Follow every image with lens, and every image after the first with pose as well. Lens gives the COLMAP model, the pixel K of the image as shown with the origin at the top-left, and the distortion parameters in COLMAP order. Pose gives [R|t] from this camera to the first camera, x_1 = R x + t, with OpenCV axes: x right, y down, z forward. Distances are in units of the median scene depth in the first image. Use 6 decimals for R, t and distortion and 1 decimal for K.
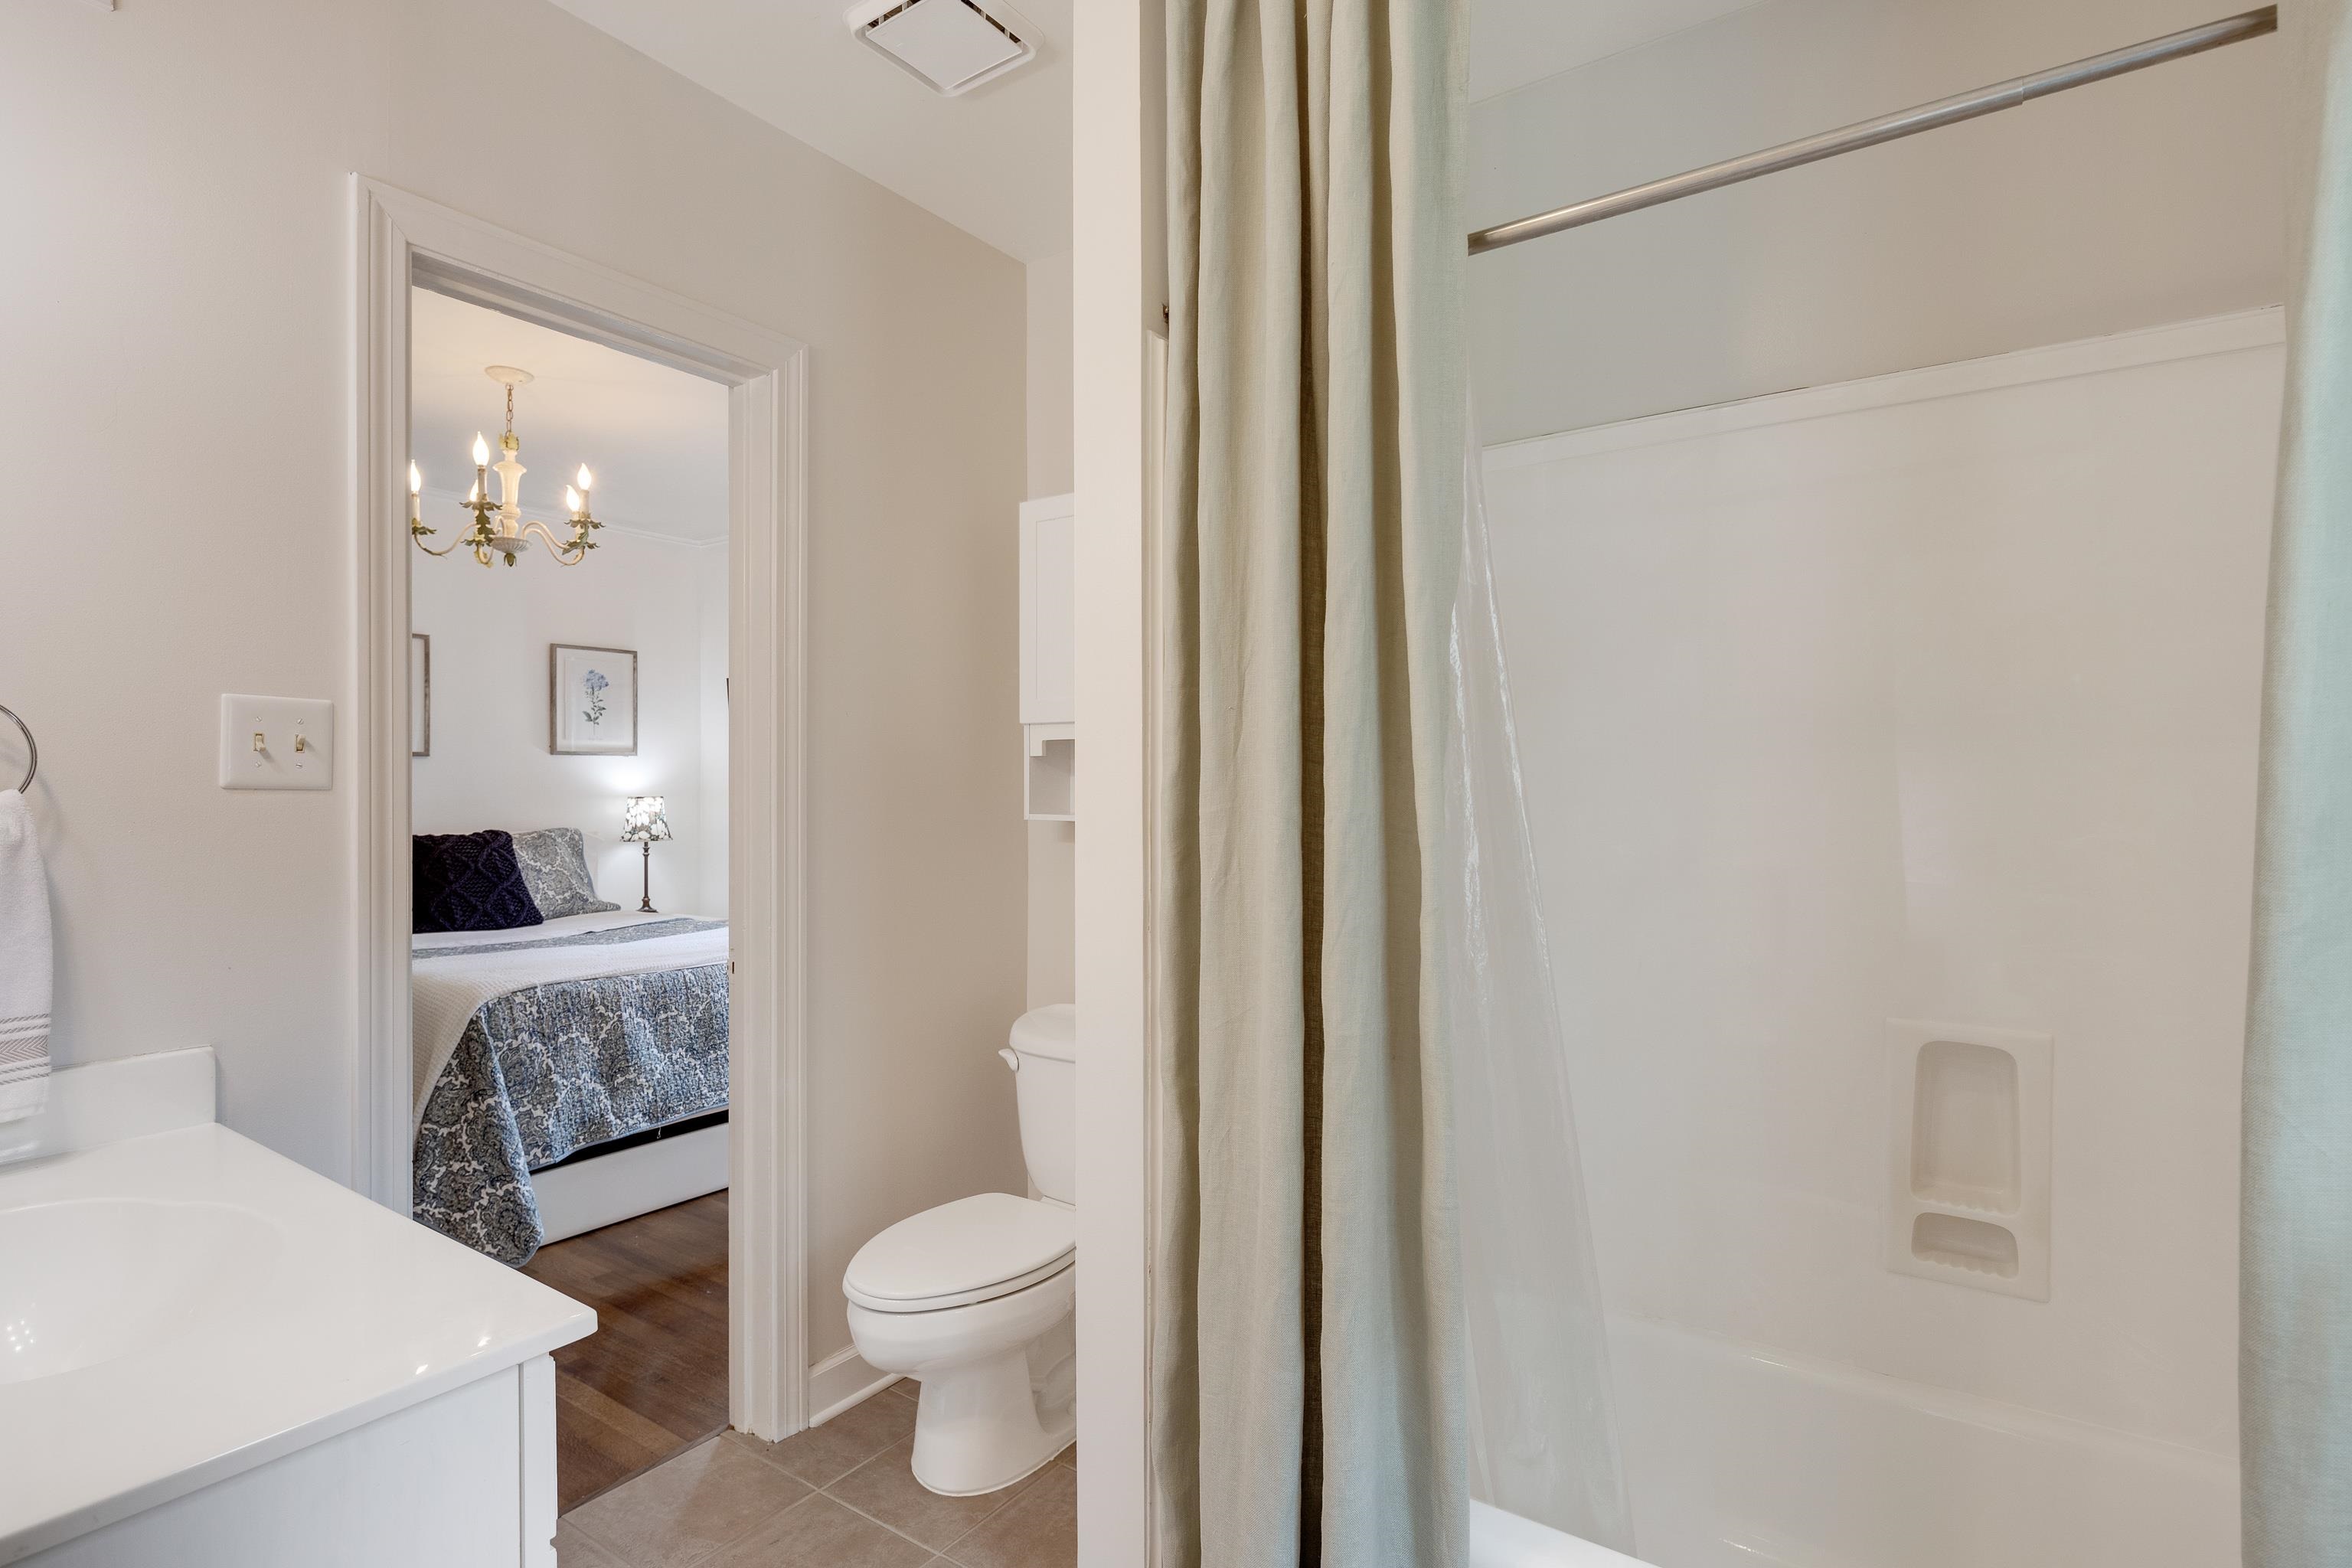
lens RADIAL K [[1142.8, 0, 1171.3], [0, 1142.8, 788.5], [0, 0, 1]] dist [0.002034, 0.001156]
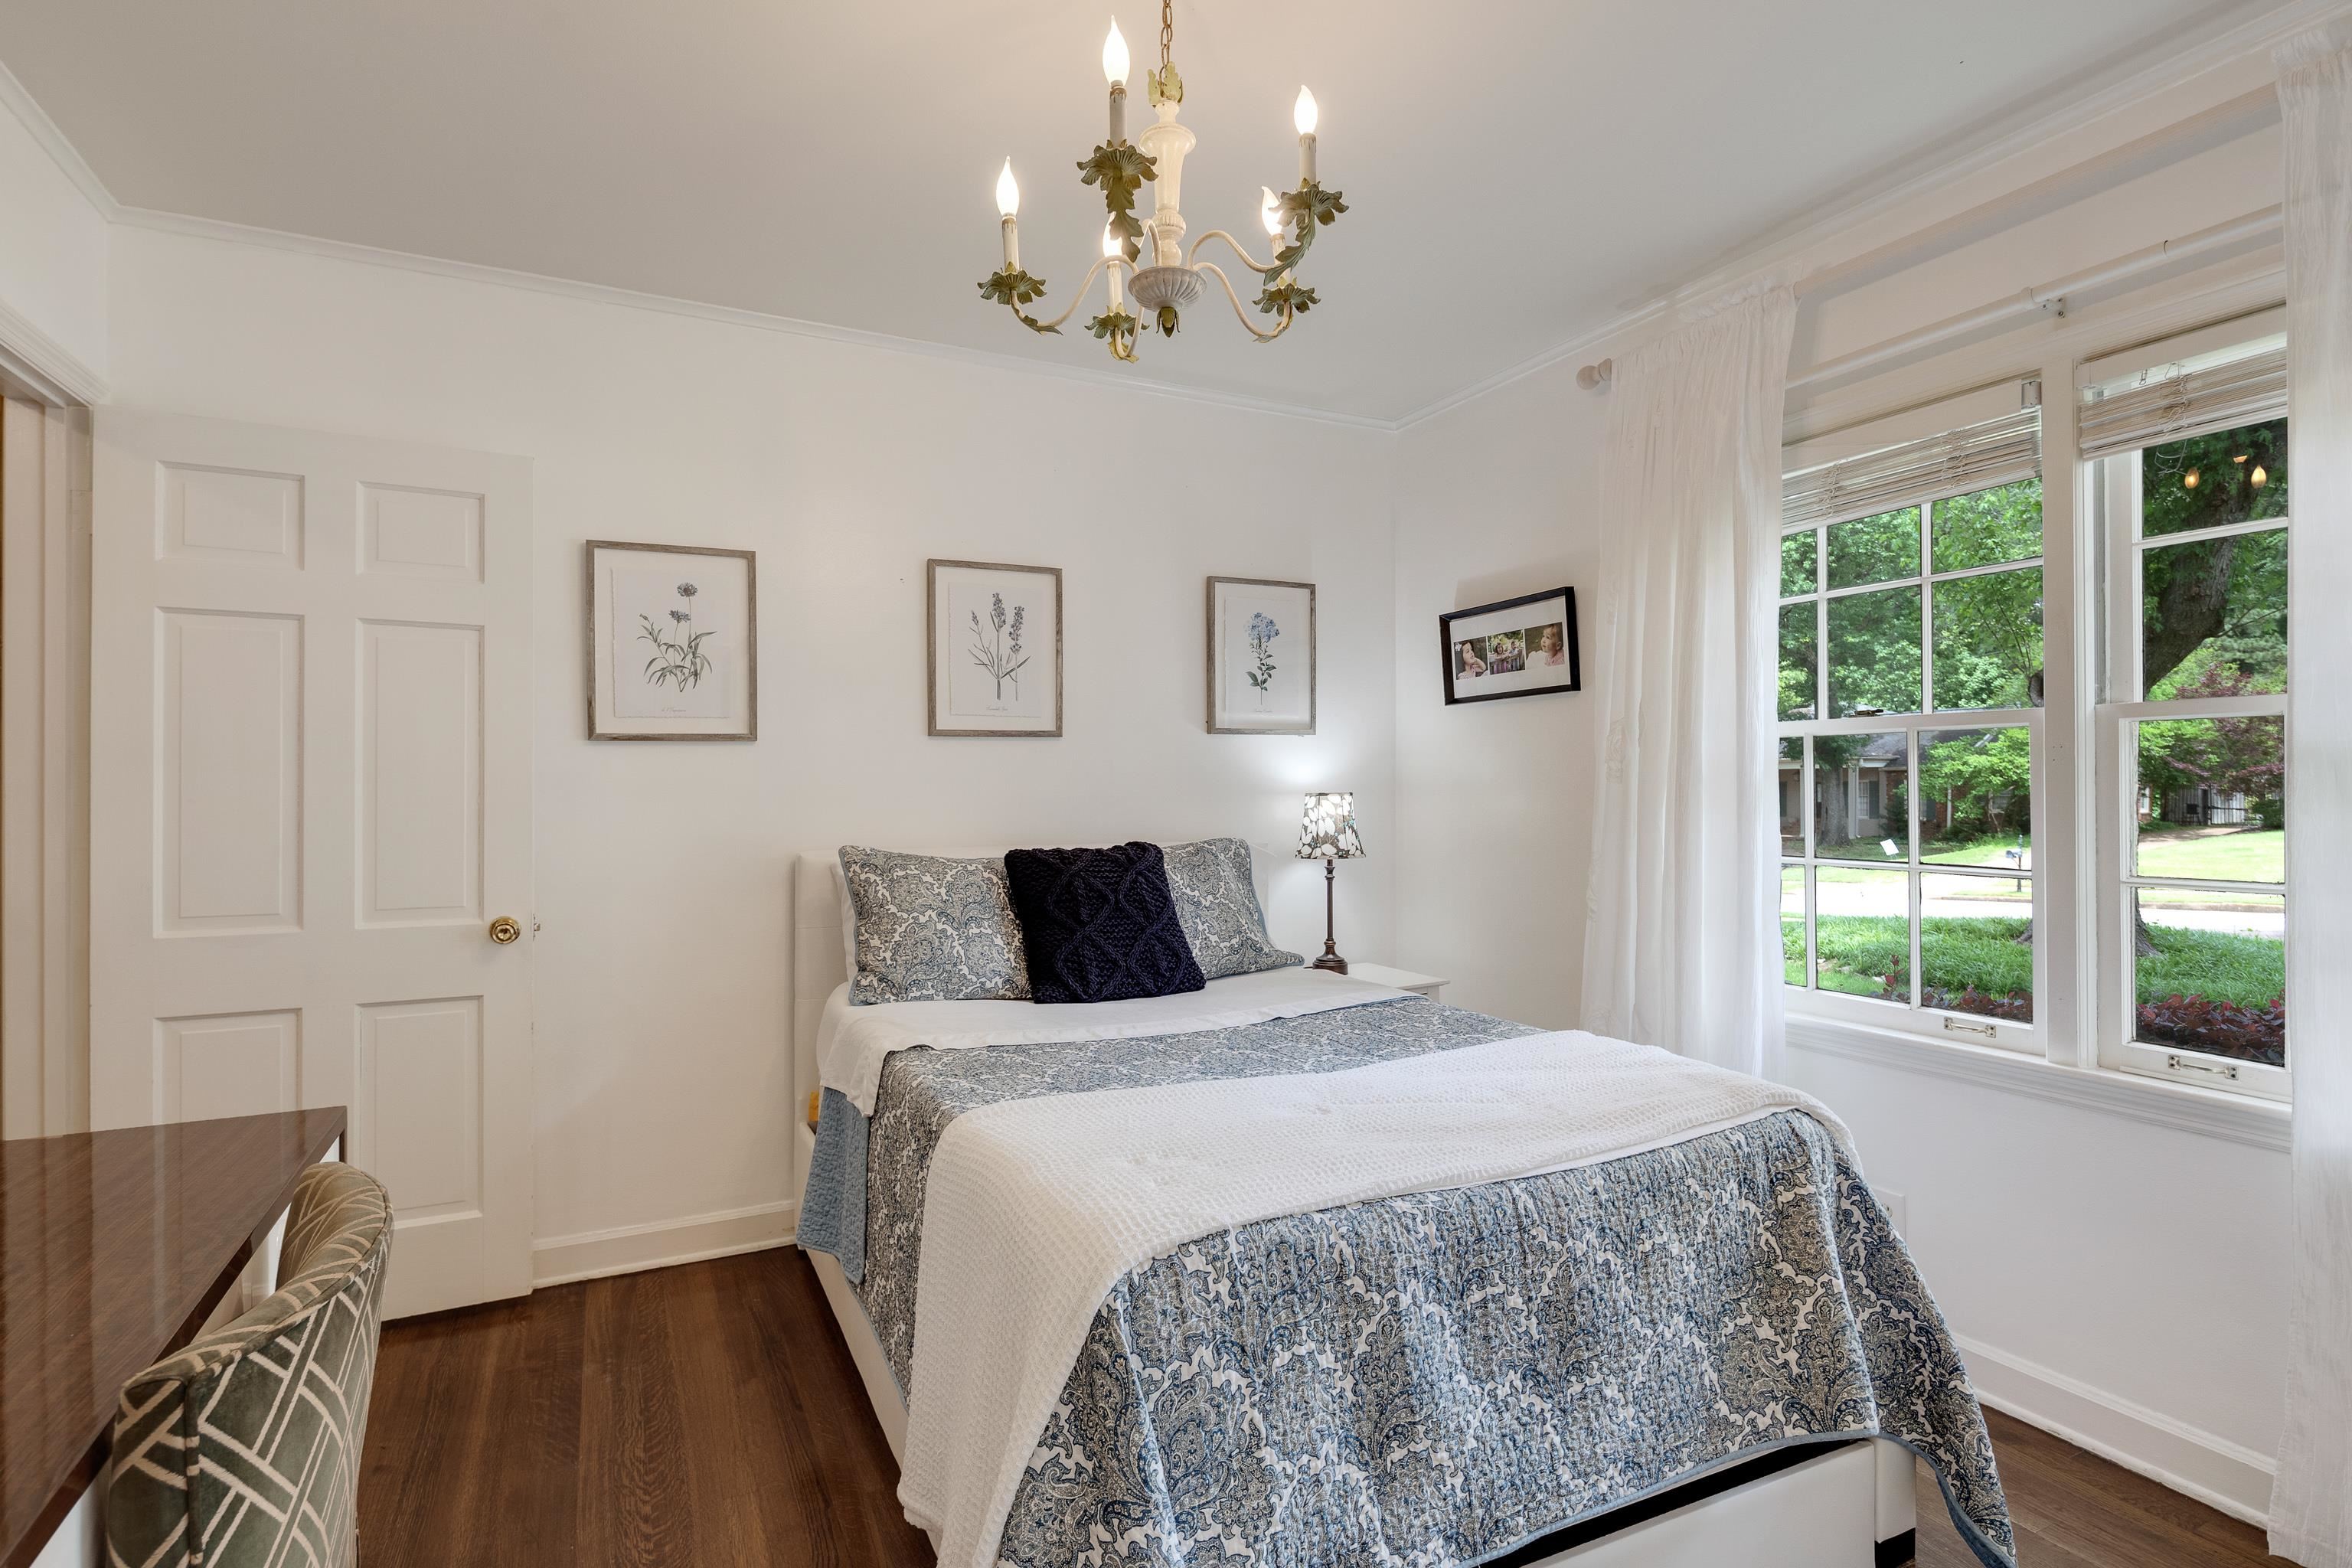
lens RADIAL K [[1142.8, 0, 1175.4], [0, 1142.8, 788.4], [0, 0, 1]] dist [0.002034, 0.001156]
pose [[0.876904, -0.000871, -0.480664, -0.265805], [0.001884, 0.999997, 0.001626, 0.003866], [0.480662, -0.002331, 0.876903, 0.446196]]
